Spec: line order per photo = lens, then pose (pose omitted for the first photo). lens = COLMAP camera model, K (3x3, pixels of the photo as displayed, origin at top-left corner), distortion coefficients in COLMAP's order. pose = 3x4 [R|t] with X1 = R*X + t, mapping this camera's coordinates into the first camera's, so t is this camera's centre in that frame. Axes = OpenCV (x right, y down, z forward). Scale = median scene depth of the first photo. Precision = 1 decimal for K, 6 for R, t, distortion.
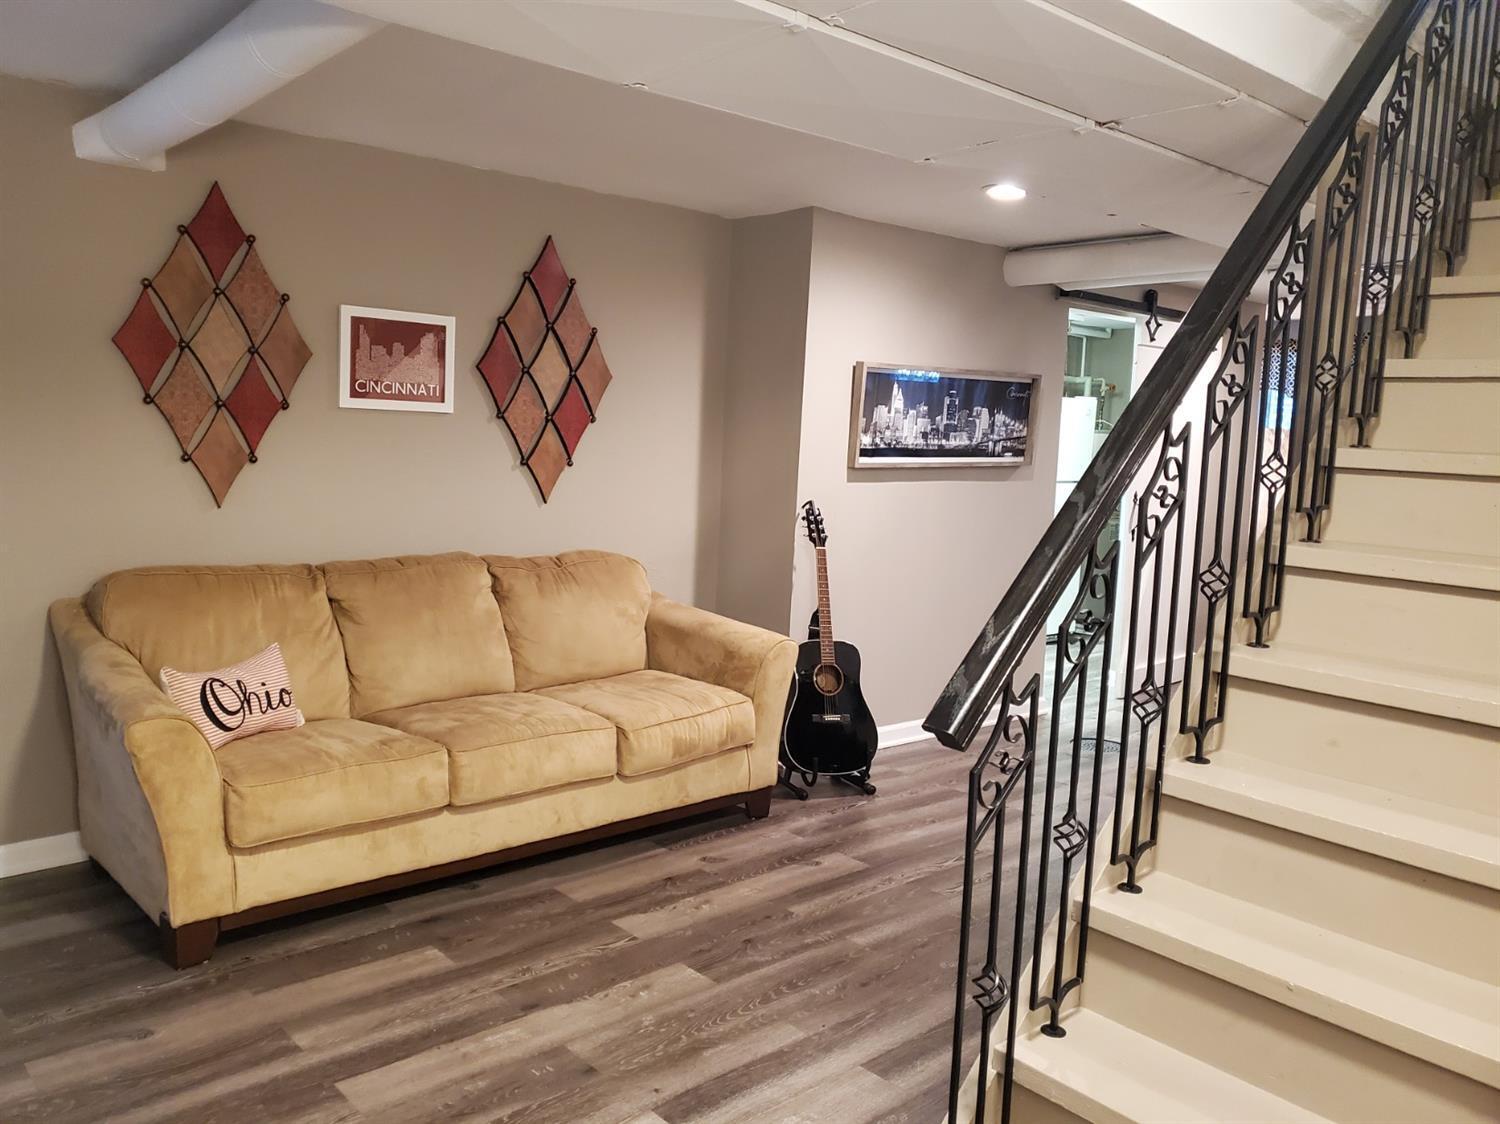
lens RADIAL K [[1139.5, 0, 750.0], [0, 1139.5, 562.0], [0, 0, 1]] dist [0.013631, -0.002536]
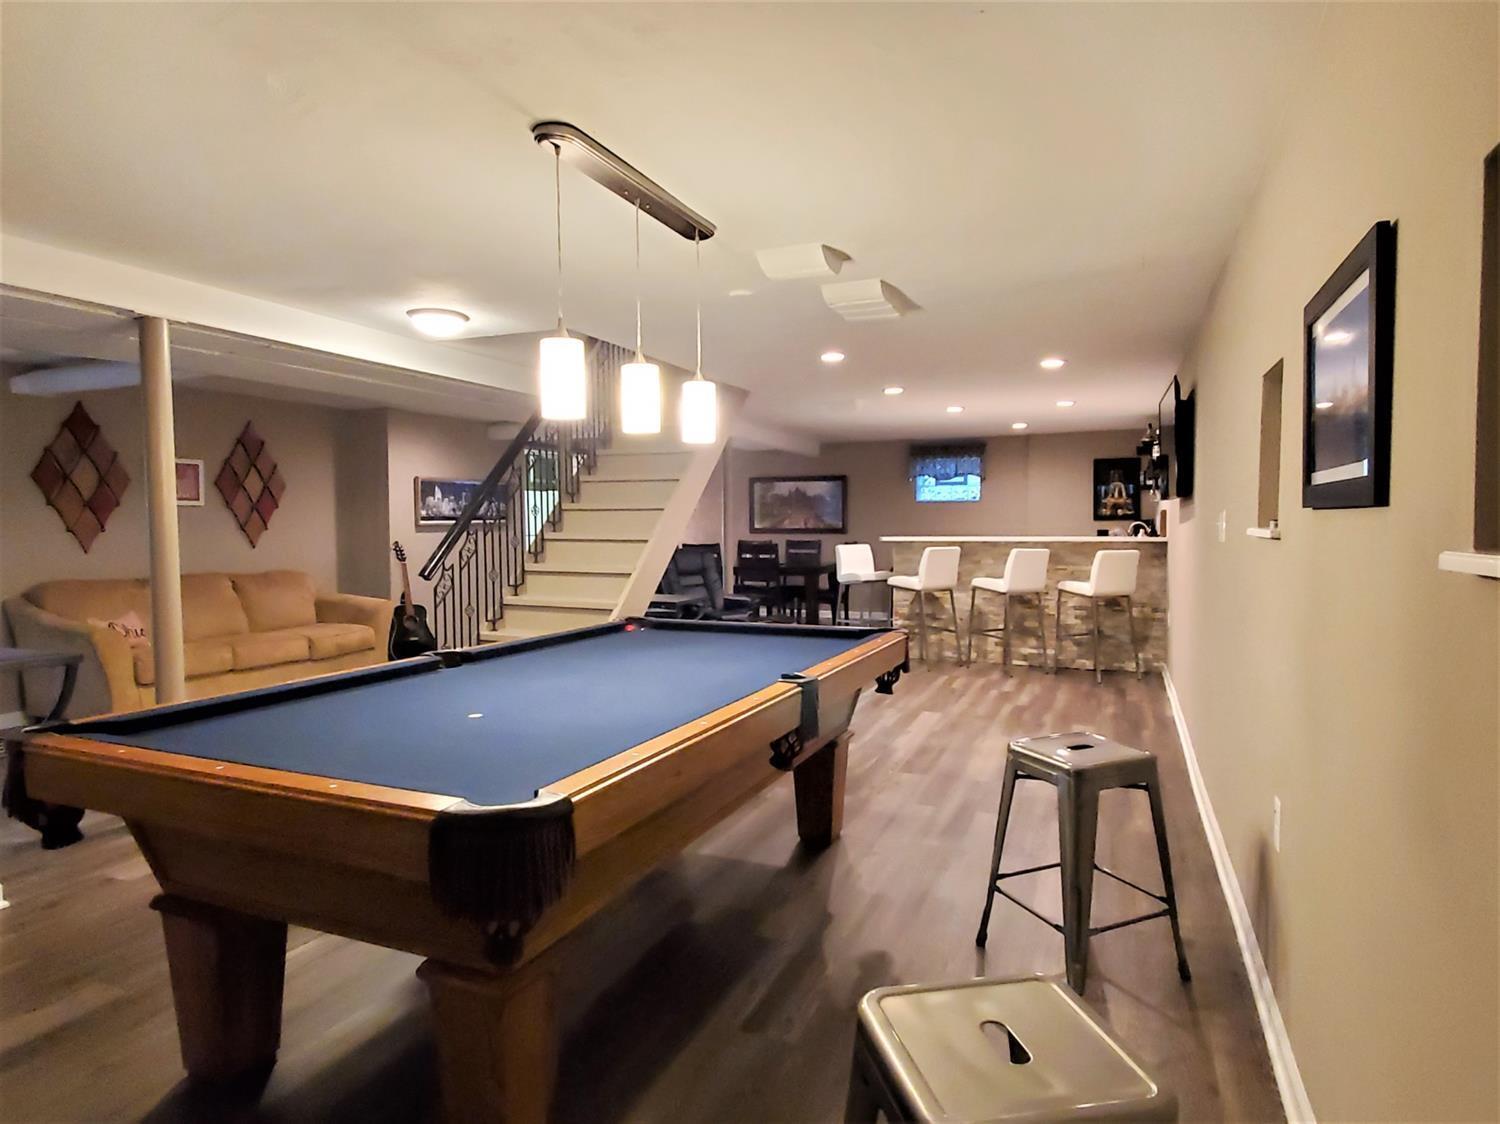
lens RADIAL K [[827.0, 0, 750.0], [0, 827.0, 562.0], [0, 0, 1]] dist [0.005248, -0.000624]
pose [[0.904804, -0.063441, 0.421075, -0.003950], [0.088097, 0.995335, -0.039340, 0.112861], [-0.416615, 0.072691, 0.906172, -0.738859]]
